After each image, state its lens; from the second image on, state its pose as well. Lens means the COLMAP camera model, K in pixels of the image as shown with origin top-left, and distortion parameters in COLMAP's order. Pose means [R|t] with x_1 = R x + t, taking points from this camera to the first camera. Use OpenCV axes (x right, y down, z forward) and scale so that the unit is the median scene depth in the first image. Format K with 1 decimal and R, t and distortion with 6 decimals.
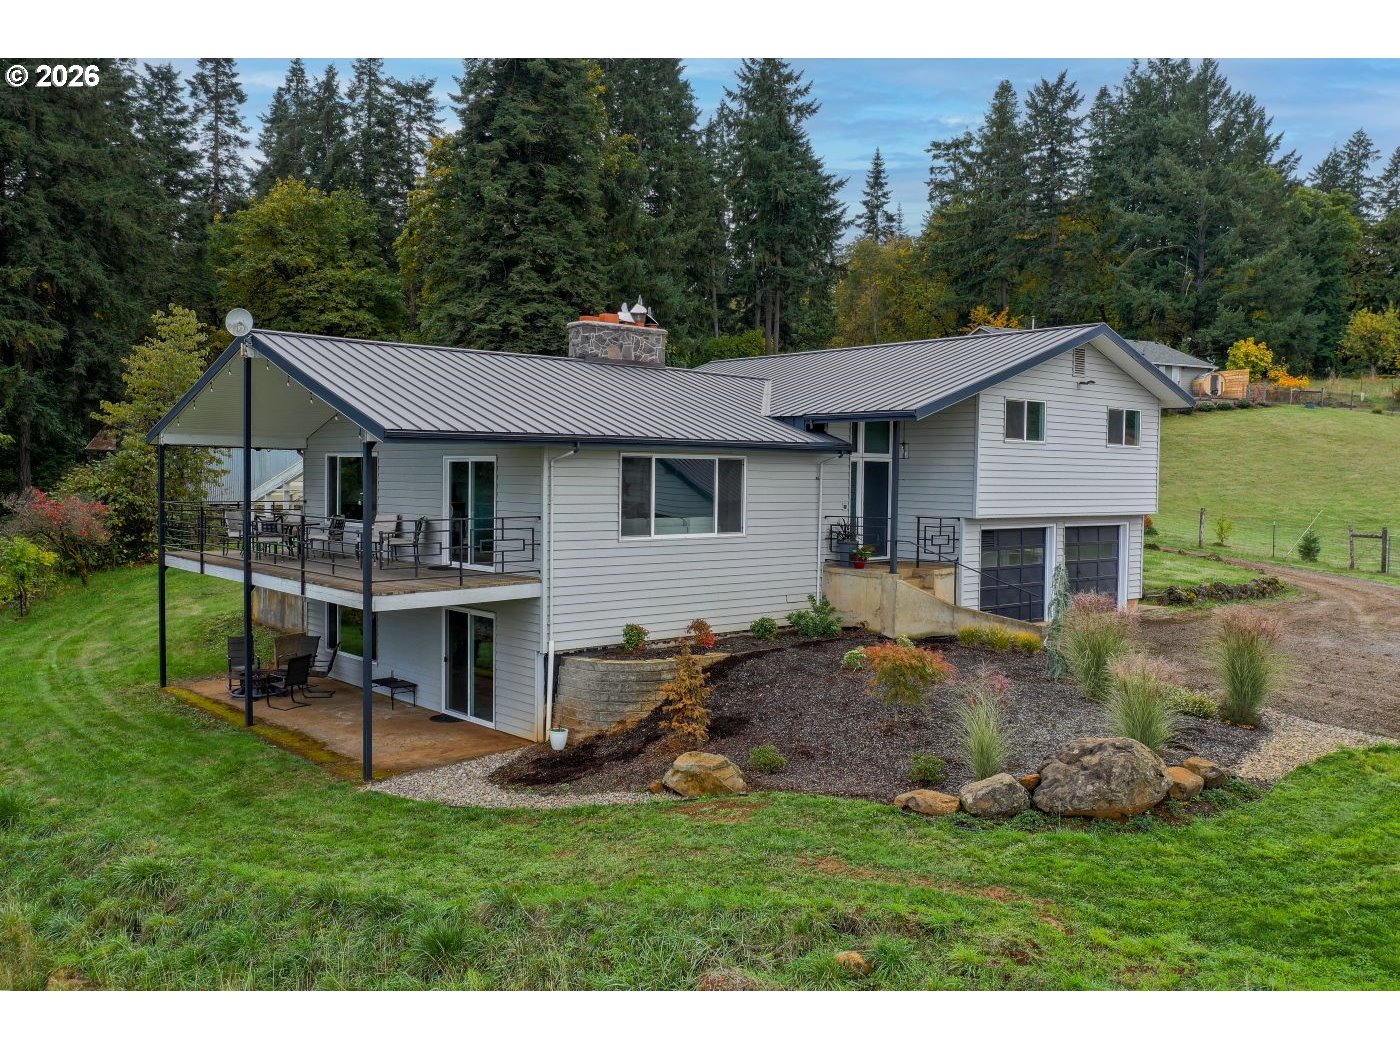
lens RADIAL K [[1173.5, 0, 700.0], [0, 1173.5, 525.0], [0, 0, 1]] dist [-0.005608, -0.001670]
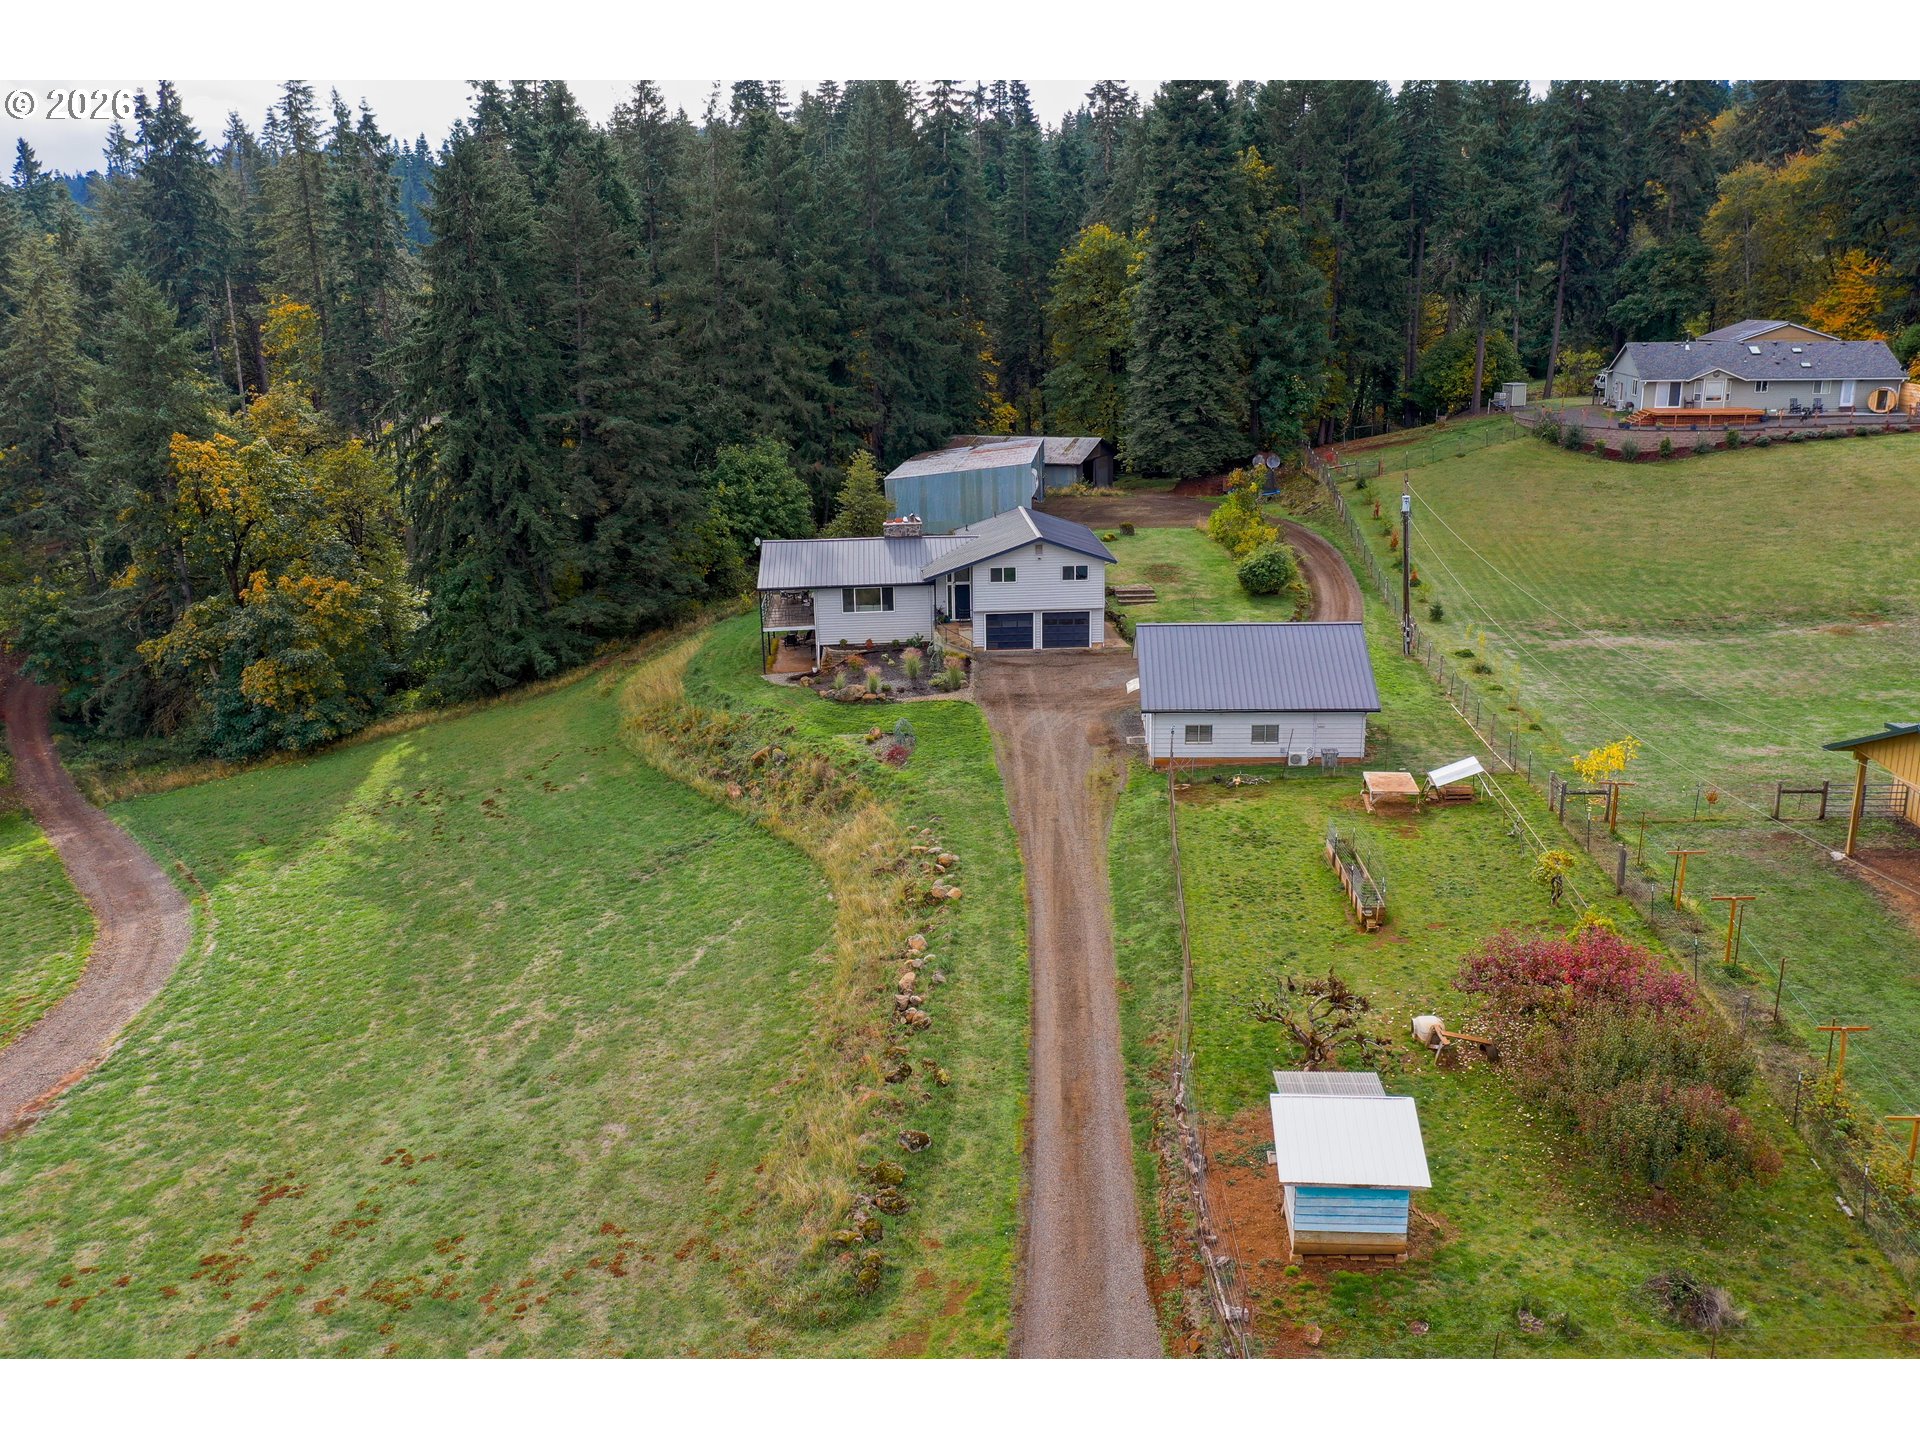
lens RADIAL K [[1506.1, 0, 960.0], [0, 1506.1, 720.0], [0, 0, 1]] dist [-0.013570, -0.003041]
pose [[0.778906, 0.145409, -0.610050, 0.809648], [0.002377, 0.972058, 0.234730, -0.198224], [0.627136, -0.184283, 0.756796, -0.593865]]
